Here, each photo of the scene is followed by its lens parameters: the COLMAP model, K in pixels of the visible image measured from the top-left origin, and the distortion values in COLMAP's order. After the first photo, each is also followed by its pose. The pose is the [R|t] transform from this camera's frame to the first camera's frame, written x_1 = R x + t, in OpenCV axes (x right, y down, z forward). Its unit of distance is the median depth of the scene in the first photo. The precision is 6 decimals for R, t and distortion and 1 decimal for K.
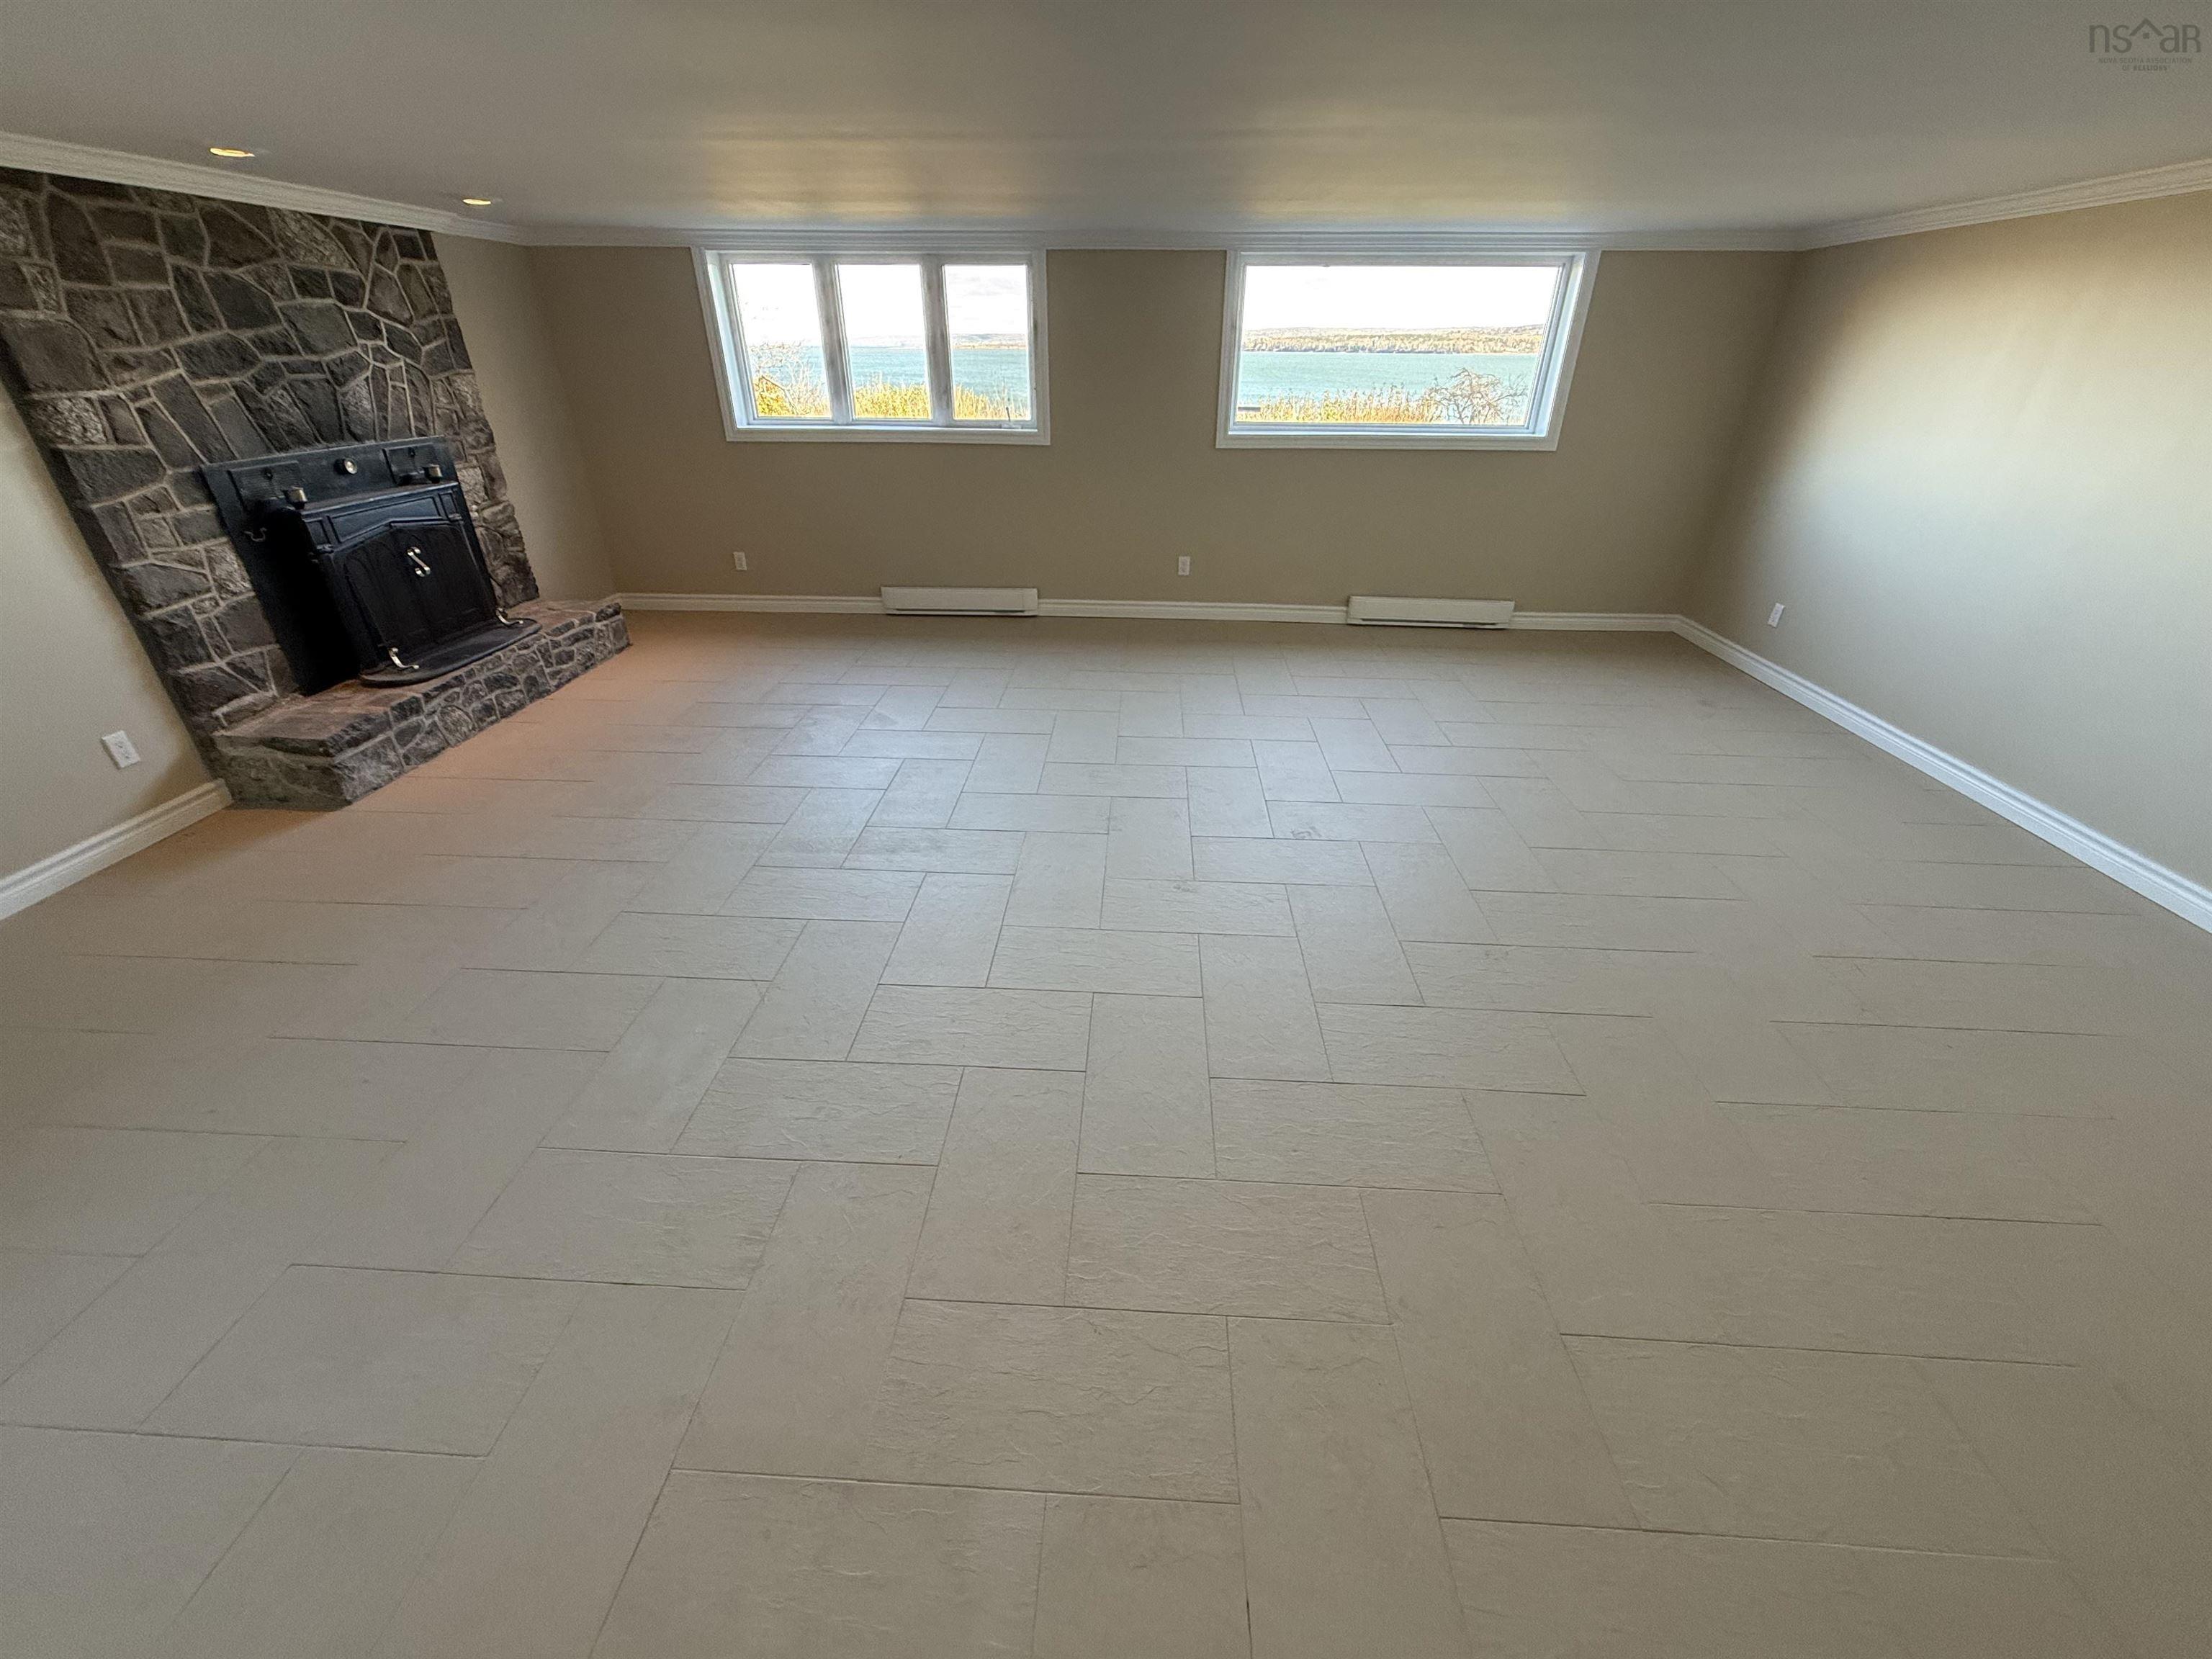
lens RADIAL K [[886.2, 0, 1106.0], [0, 886.2, 829.5], [0, 0, 1]] dist [0.000903, 0.000888]
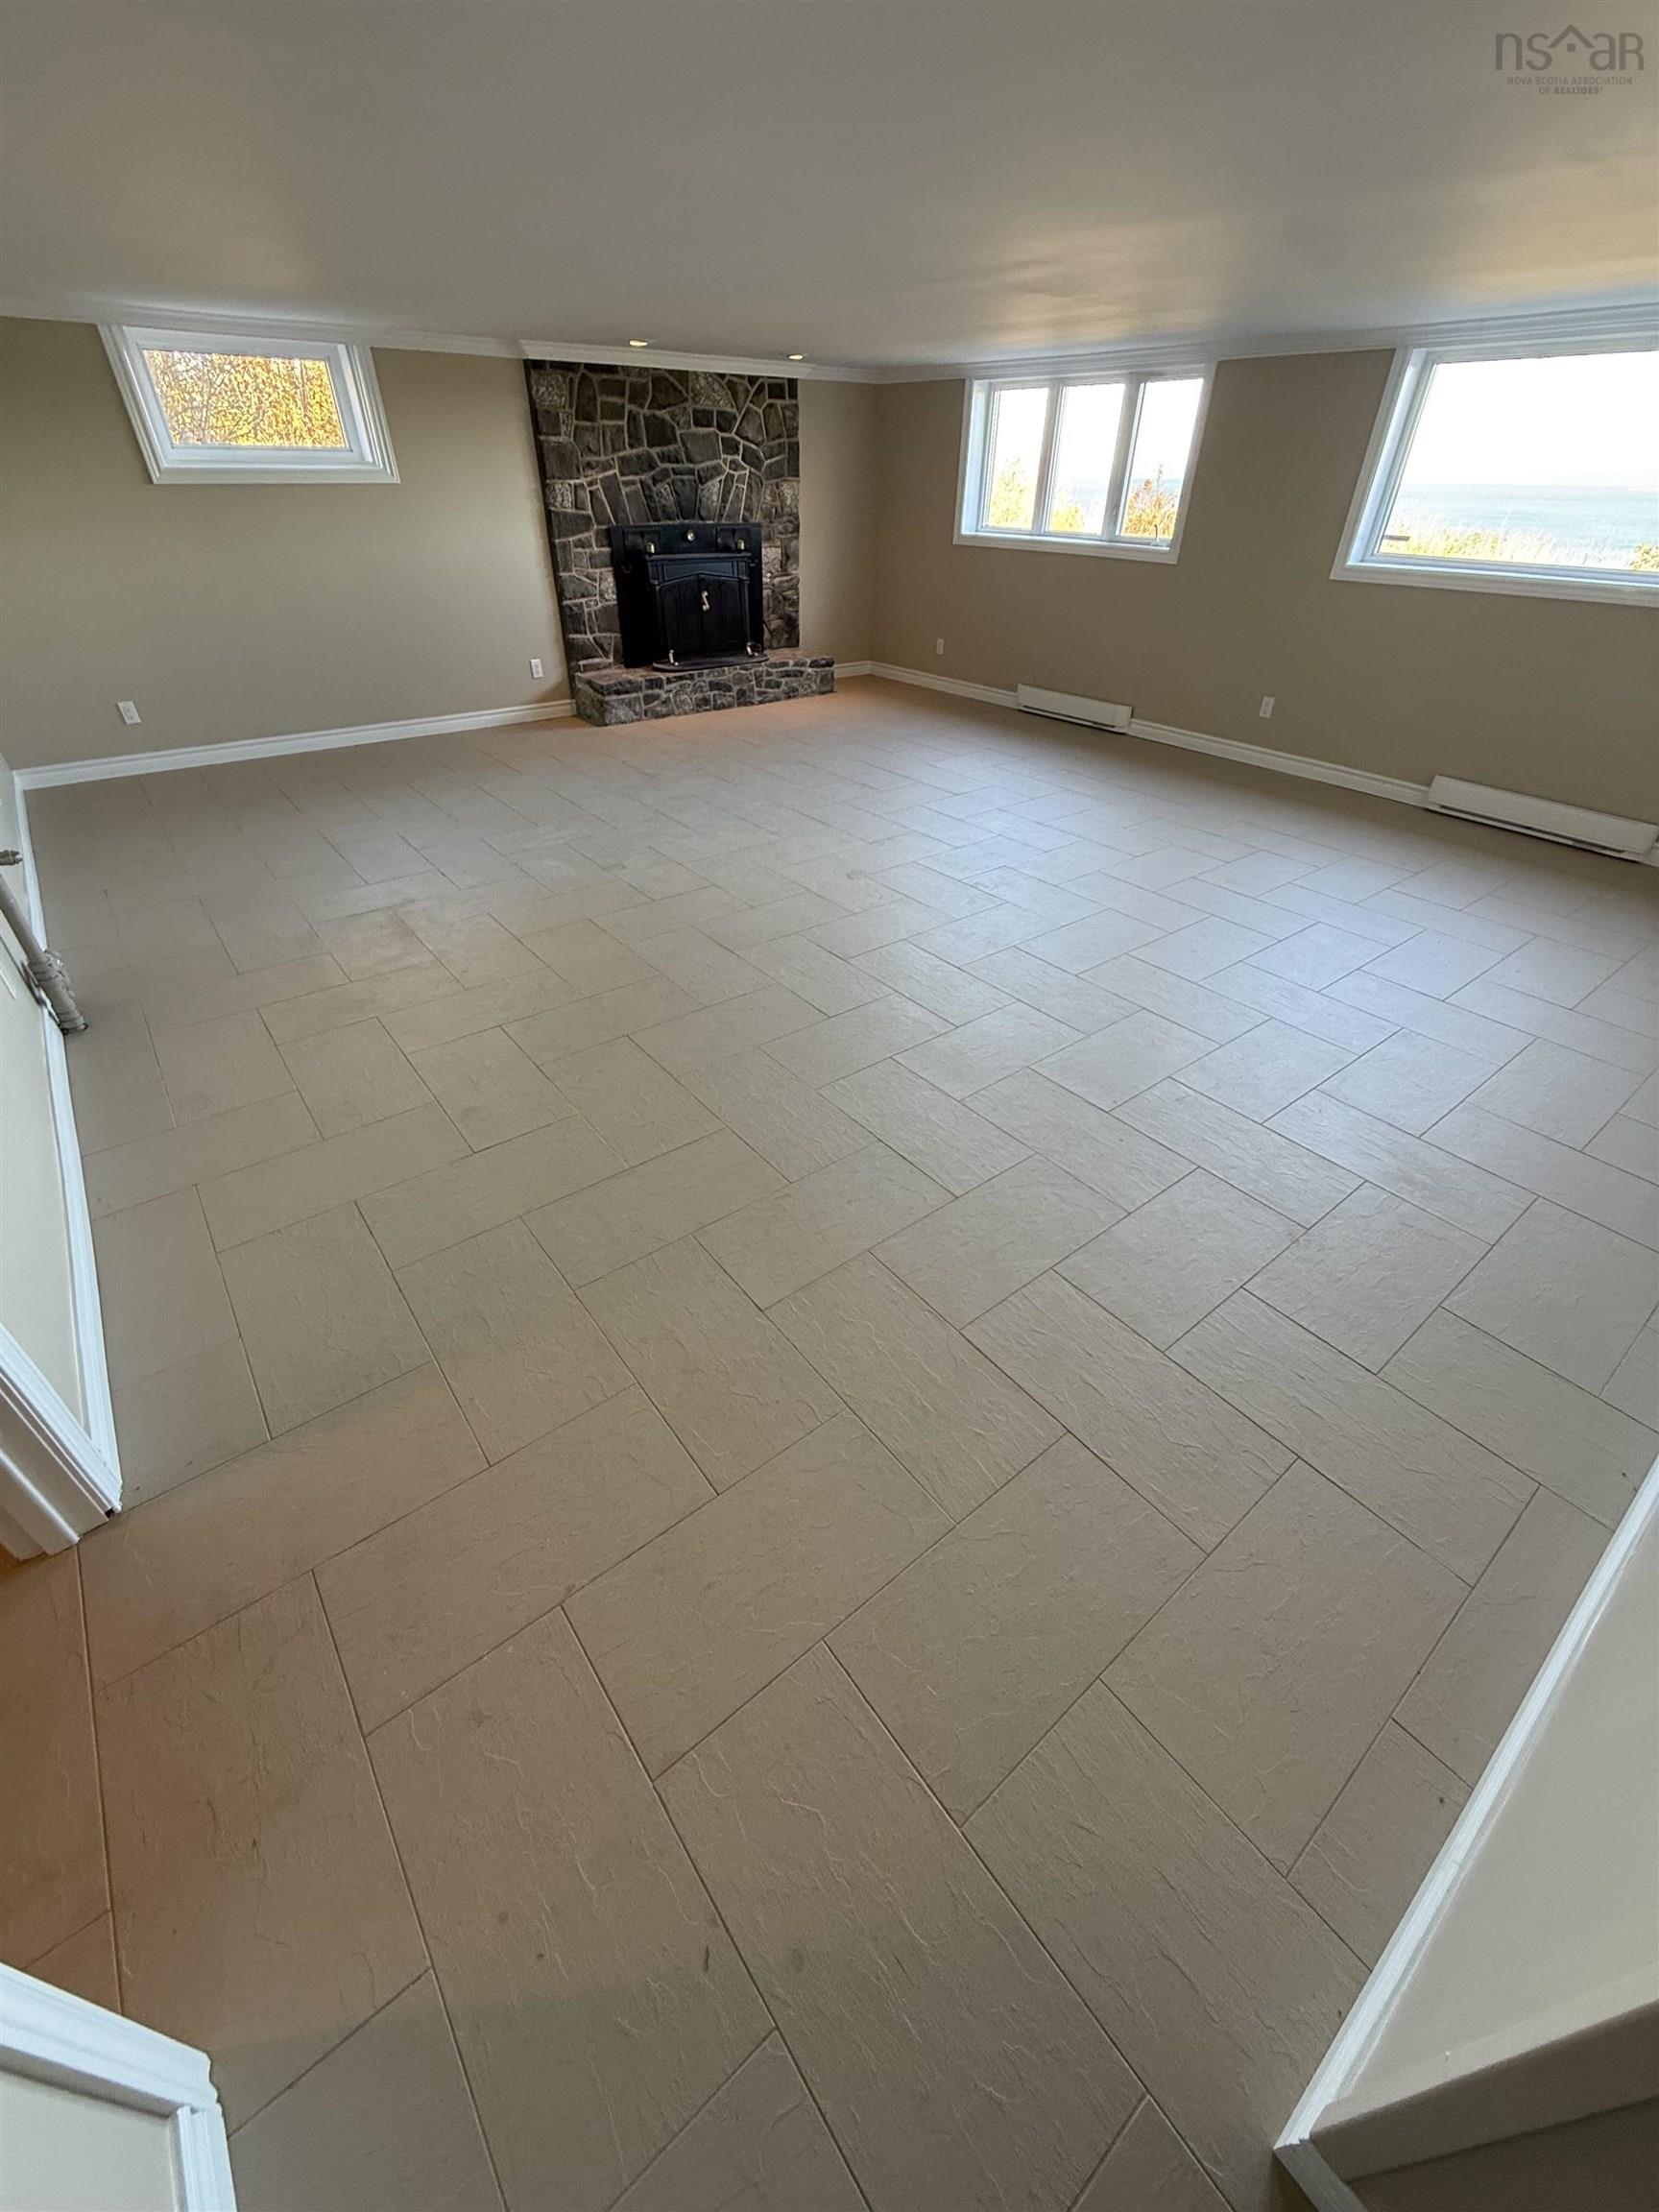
lens RADIAL K [[886.2, 0, 829.5], [0, 886.2, 1106.0], [0, 0, 1]] dist [0.000903, 0.000888]
pose [[0.658217, 0.441848, -0.609525, 0.845011], [-0.370528, 0.894931, 0.248612, 0.044646], [0.655331, 0.062205, 0.752776, -0.028171]]
